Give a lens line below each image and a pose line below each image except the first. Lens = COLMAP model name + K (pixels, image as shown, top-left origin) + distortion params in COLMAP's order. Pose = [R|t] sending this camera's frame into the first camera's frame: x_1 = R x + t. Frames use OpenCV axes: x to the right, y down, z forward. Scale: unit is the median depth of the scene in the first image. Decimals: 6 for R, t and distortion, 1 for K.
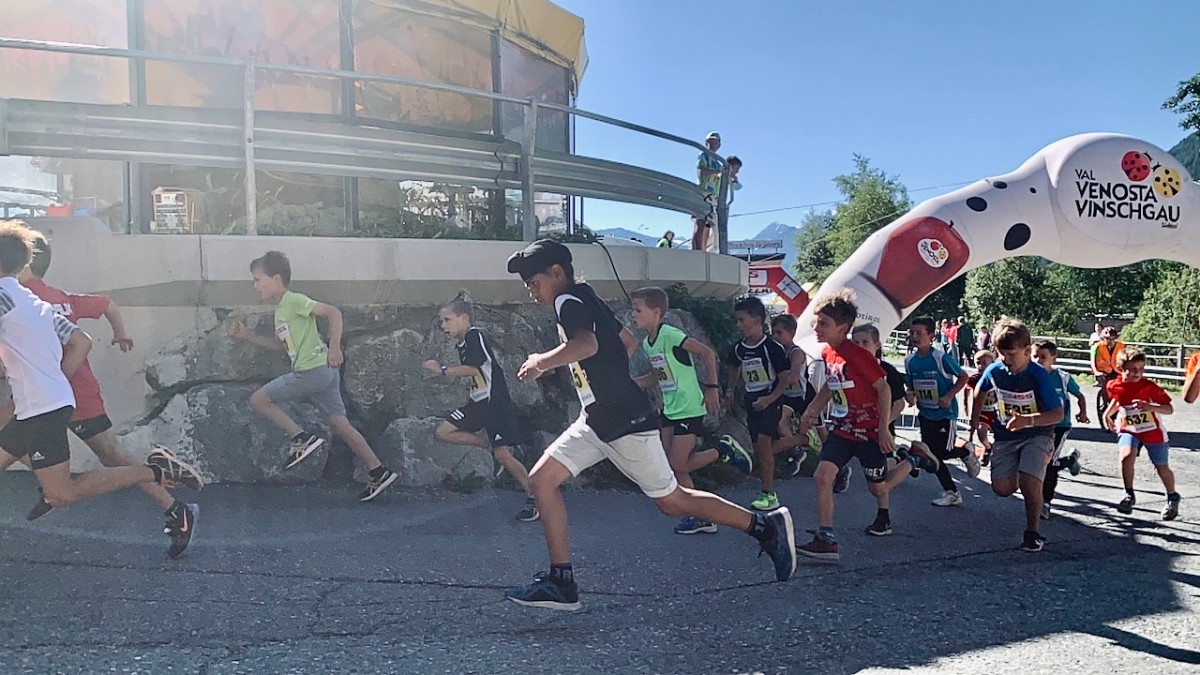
lens RADIAL K [[864.2, 0, 600.0], [0, 864.2, 337.5], [0, 0, 1]] dist [0.073561, -0.006293]
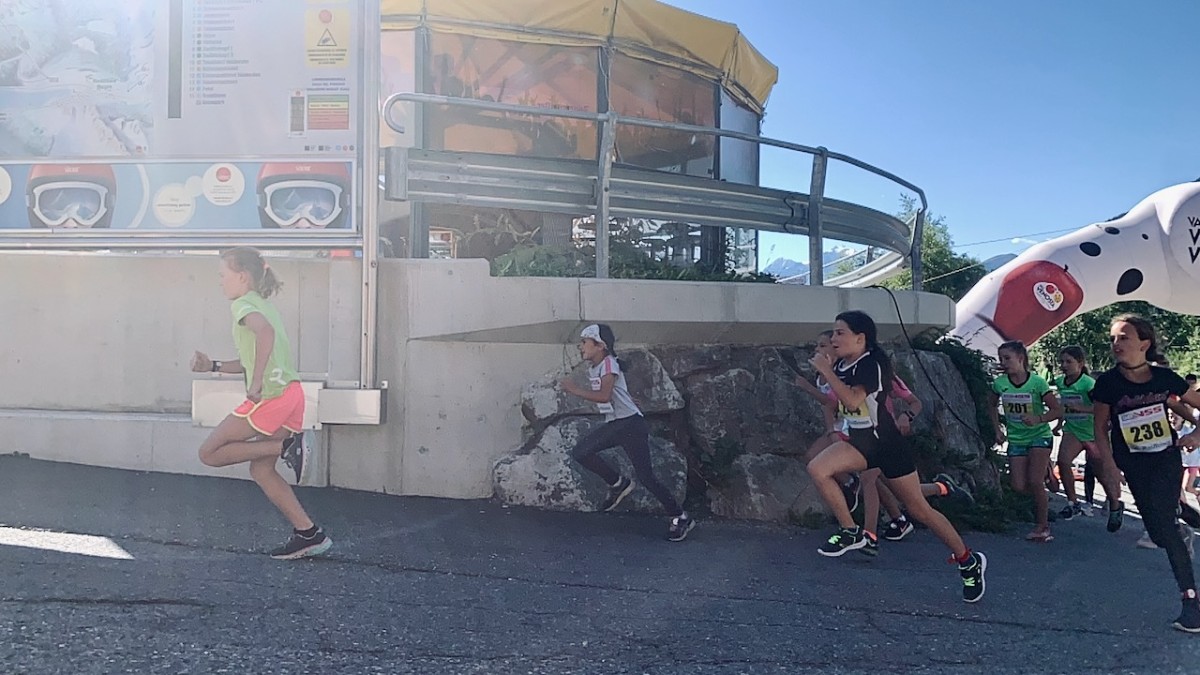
lens RADIAL K [[864.2, 0, 600.0], [0, 864.2, 337.5], [0, 0, 1]] dist [0.073561, -0.006293]
pose [[0.999695, 0.023384, -0.007885, -0.232264], [-0.023640, 0.999139, -0.034107, -0.004607], [0.007080, 0.034283, 0.999387, -0.029145]]
